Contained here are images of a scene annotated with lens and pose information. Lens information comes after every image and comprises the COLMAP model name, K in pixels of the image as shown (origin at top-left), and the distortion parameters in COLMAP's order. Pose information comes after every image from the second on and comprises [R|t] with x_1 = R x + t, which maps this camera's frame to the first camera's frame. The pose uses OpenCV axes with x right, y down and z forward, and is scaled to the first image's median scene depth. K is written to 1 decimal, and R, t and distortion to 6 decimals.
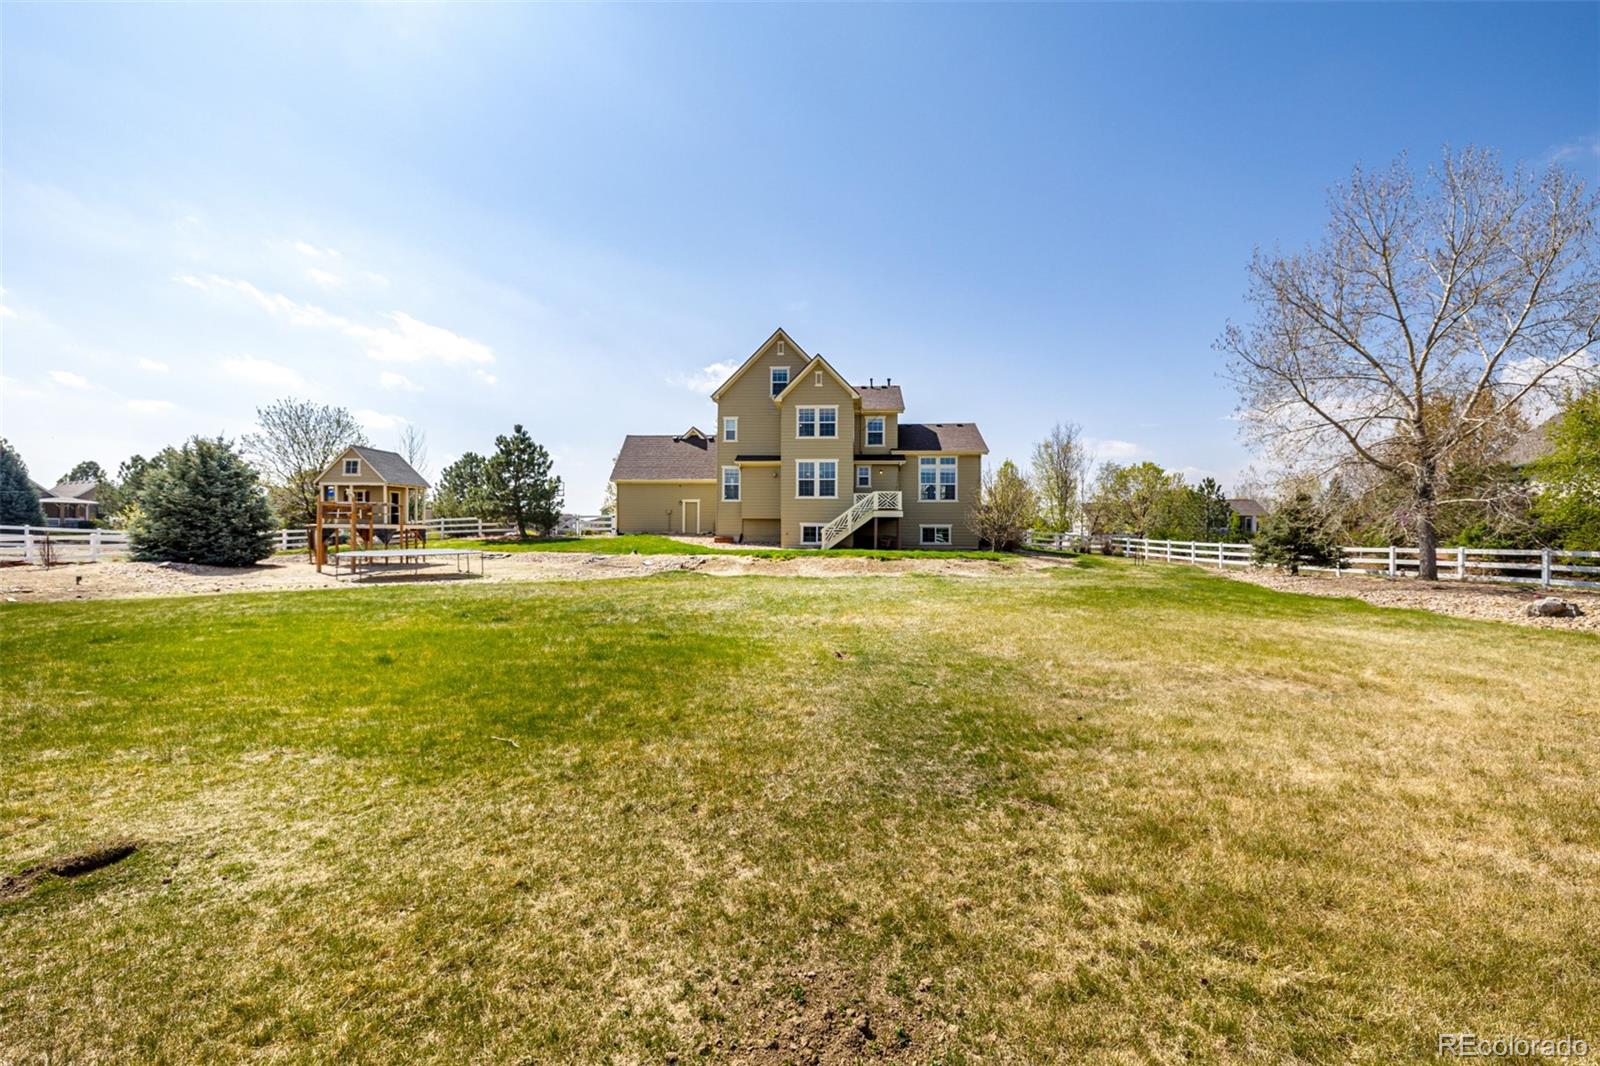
lens RADIAL K [[679.9, 0, 798.6], [0, 679.9, 527.5], [0, 0, 1]] dist [-0.000697, 0.000115]
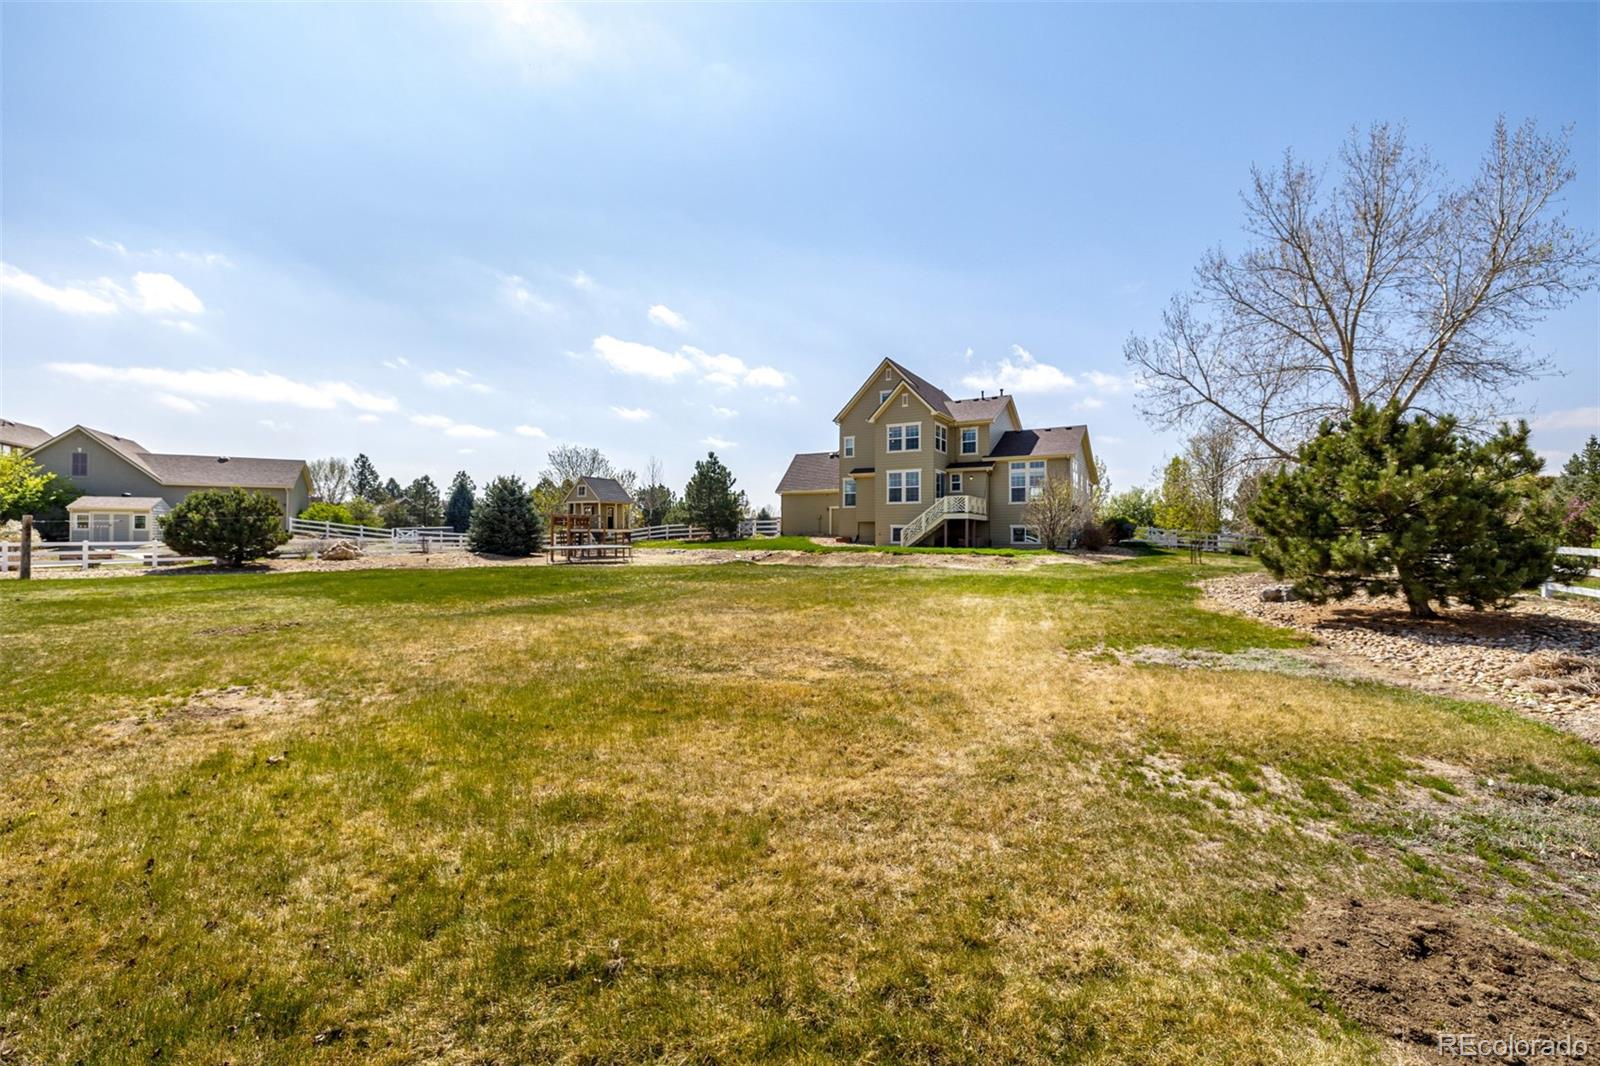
lens RADIAL K [[679.9, 0, 802.4], [0, 679.9, 536.3], [0, 0, 1]] dist [-0.000697, 0.000115]
pose [[0.897768, -0.003324, -0.440456, 0.356734], [0.006700, 0.999959, 0.006111, 0.004042], [0.440417, -0.008438, 0.897754, -0.107082]]
